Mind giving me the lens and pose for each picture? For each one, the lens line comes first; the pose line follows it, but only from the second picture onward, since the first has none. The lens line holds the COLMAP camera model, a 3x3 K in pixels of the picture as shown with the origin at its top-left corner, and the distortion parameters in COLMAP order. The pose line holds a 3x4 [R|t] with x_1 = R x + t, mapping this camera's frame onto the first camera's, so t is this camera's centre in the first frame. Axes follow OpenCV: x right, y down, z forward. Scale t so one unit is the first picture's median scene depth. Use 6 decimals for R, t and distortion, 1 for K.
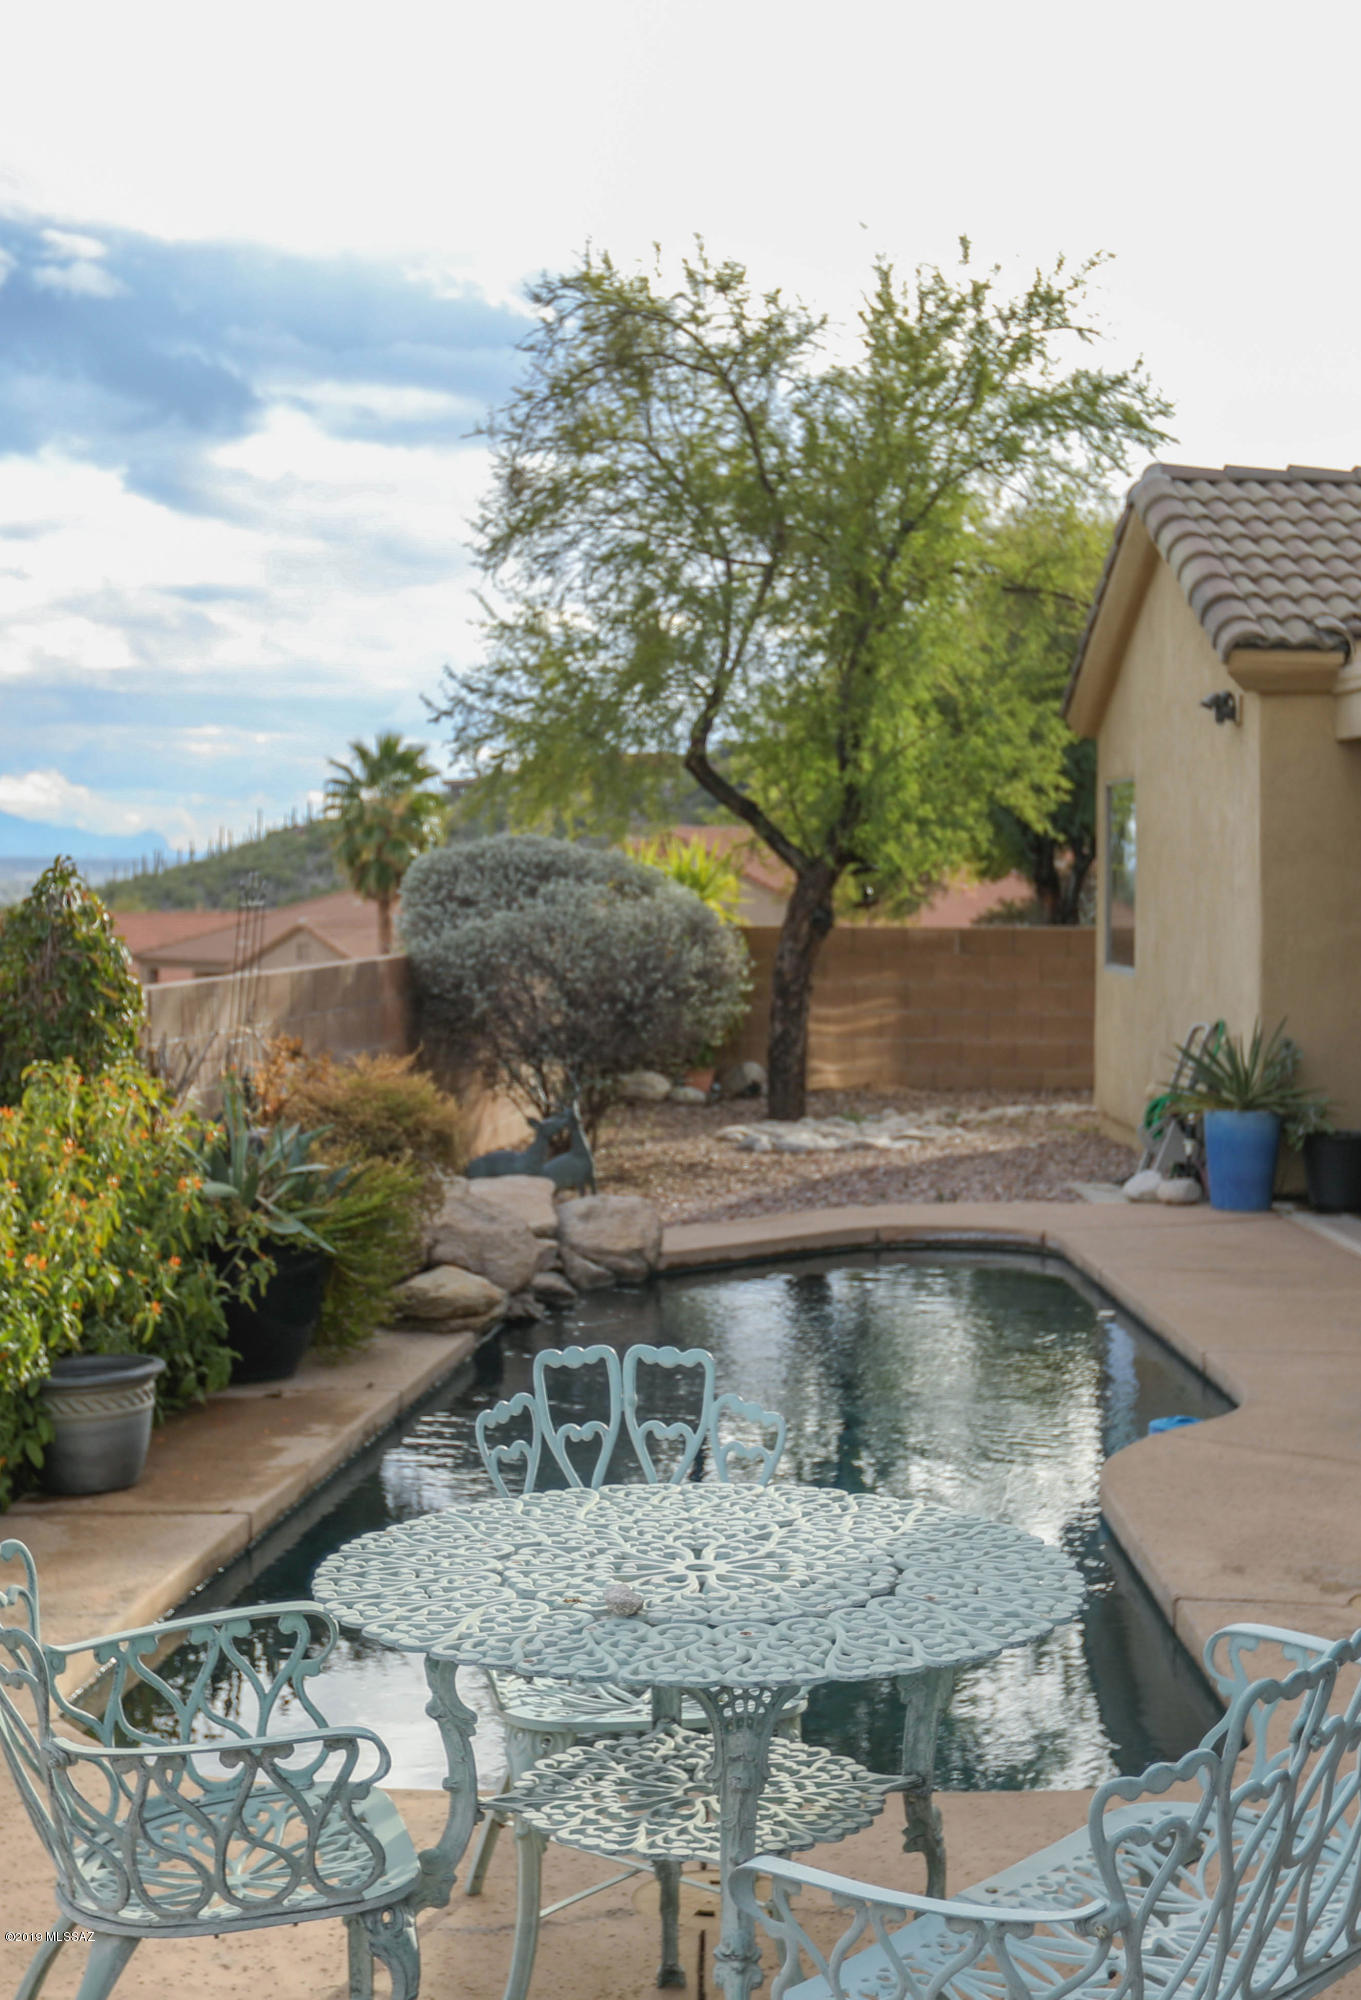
lens RADIAL K [[3087.3, 0, 676.9], [0, 3087.3, 996.4], [0, 0, 1]] dist [0.003170, 0.000000]
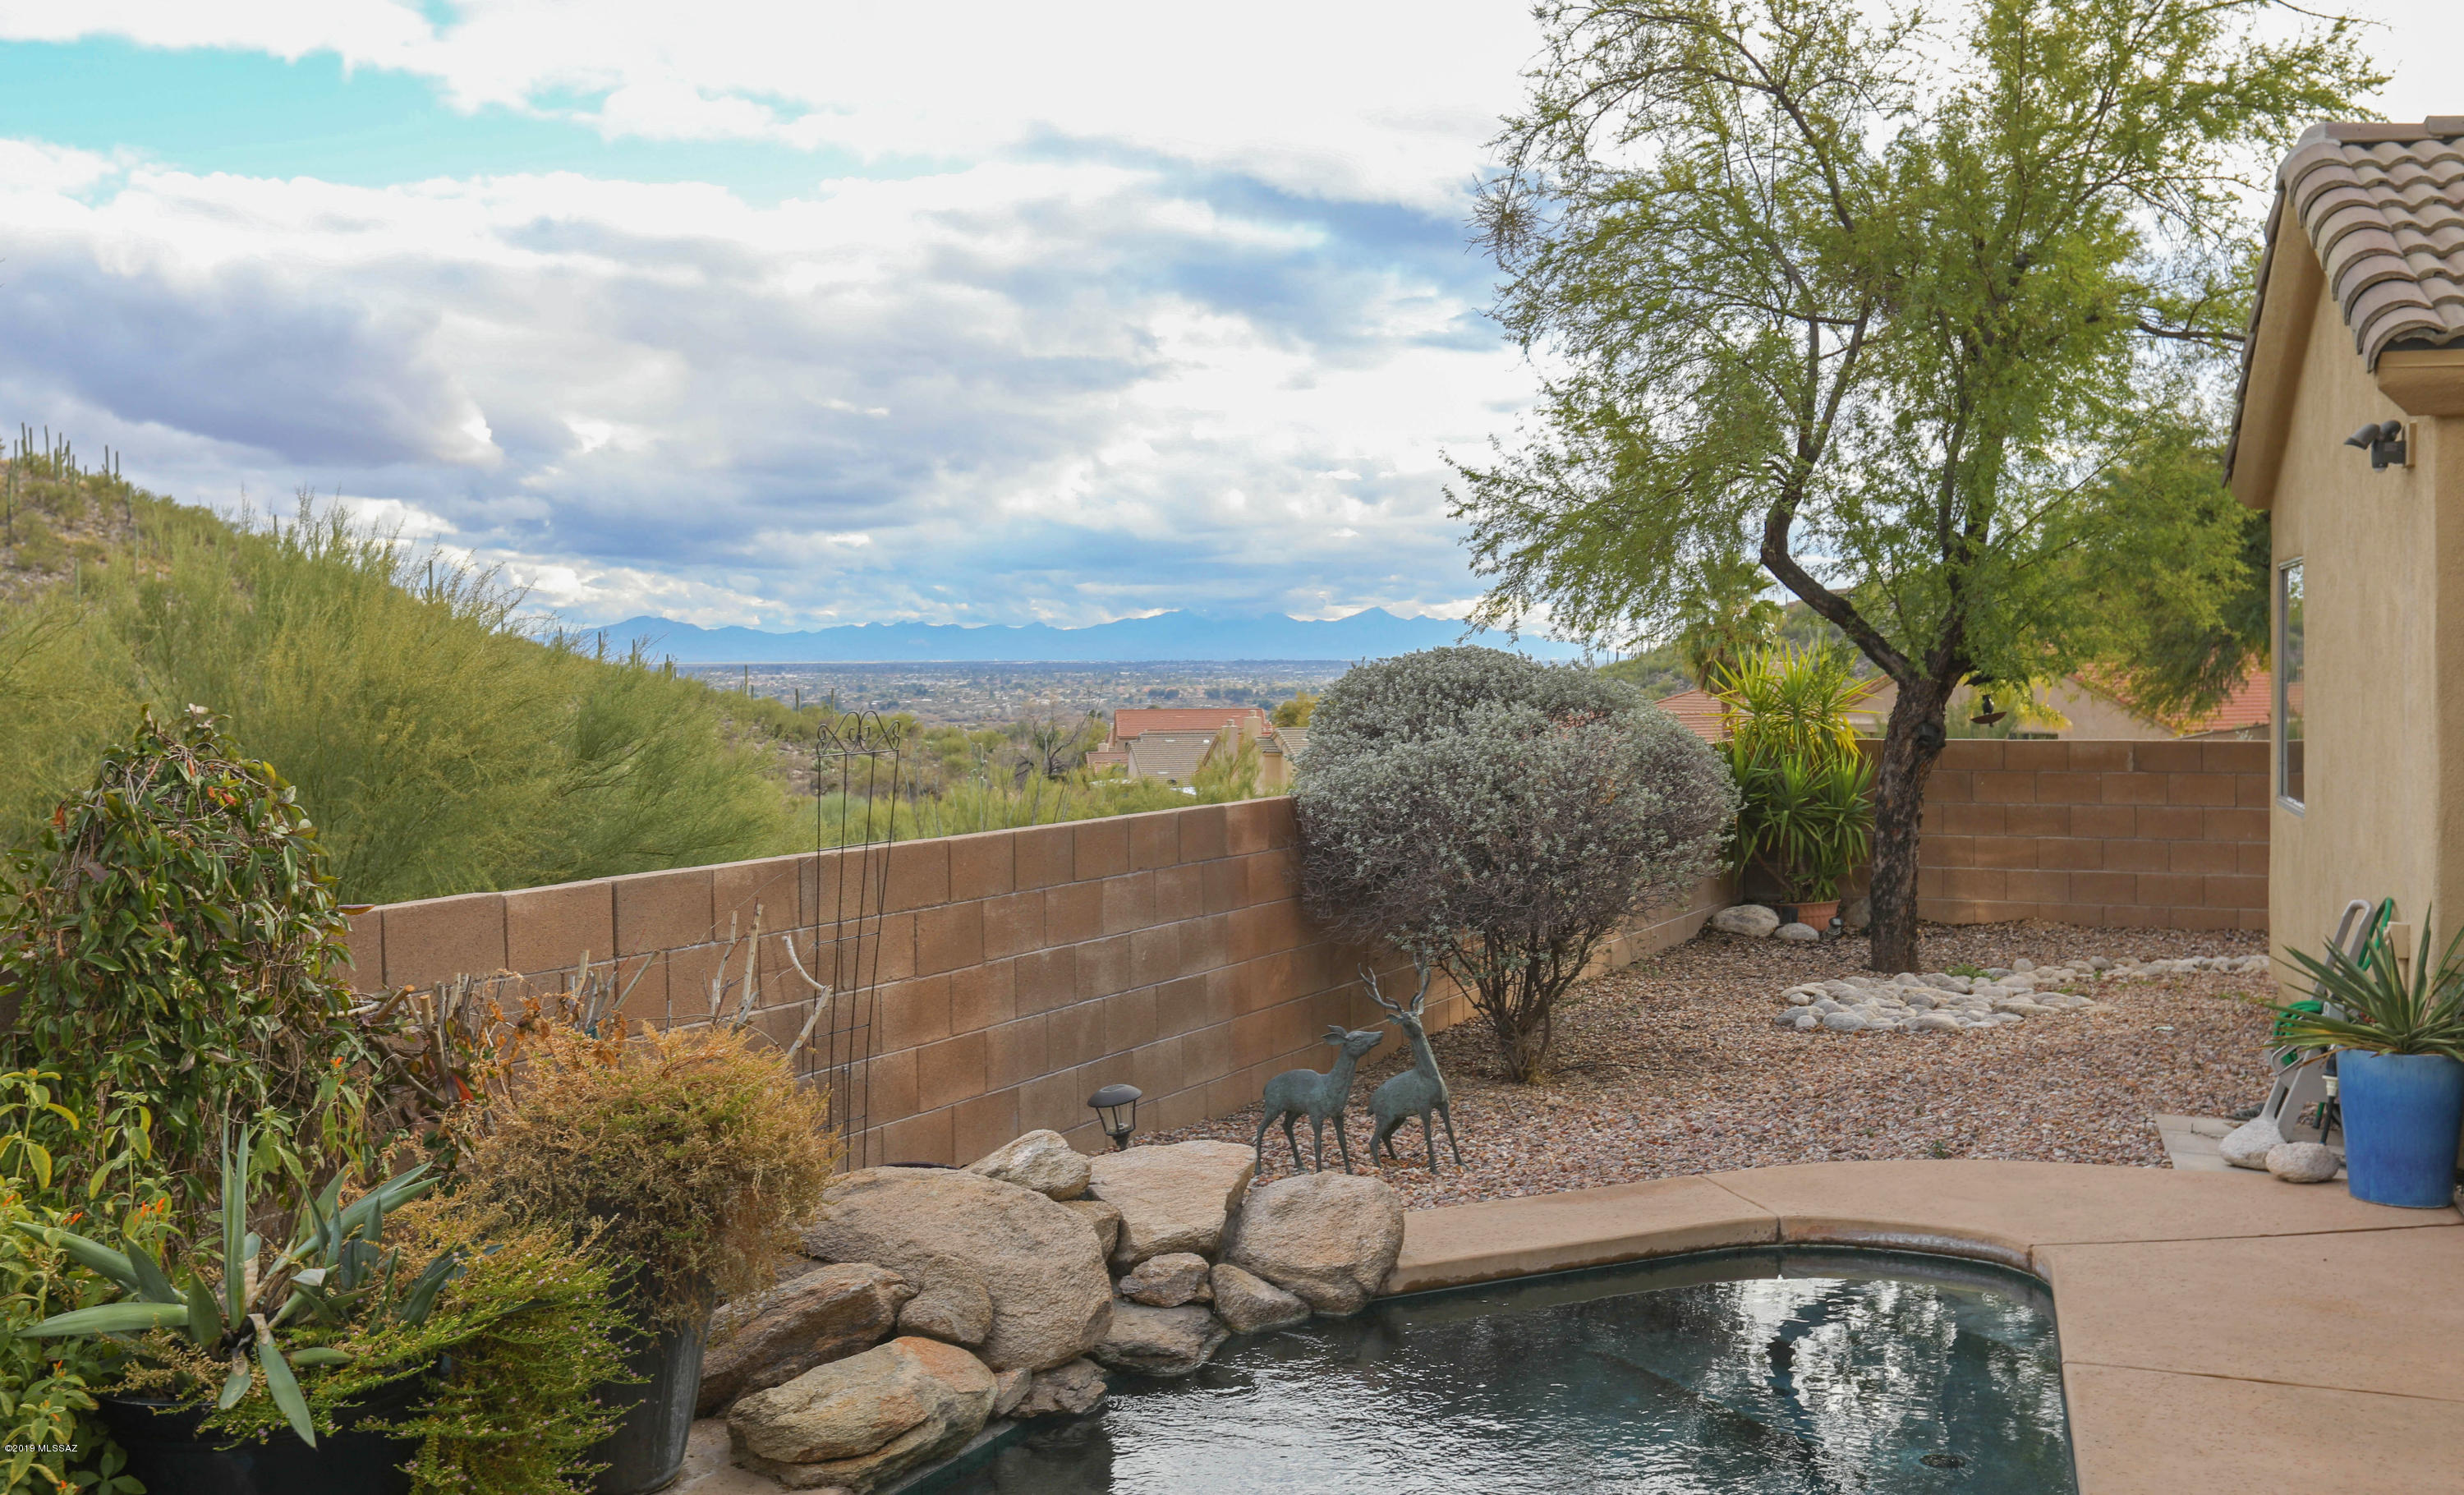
lens RADIAL K [[2413.3, 0, 1275.8], [0, 2413.3, 760.6], [0, 0, 1]] dist [0.071492, 0.000000]
pose [[0.949033, -0.000038, -0.315175, 0.098093], [-0.000655, 0.999998, -0.002093, -0.019214], [0.315175, 0.002192, 0.949031, 0.349084]]
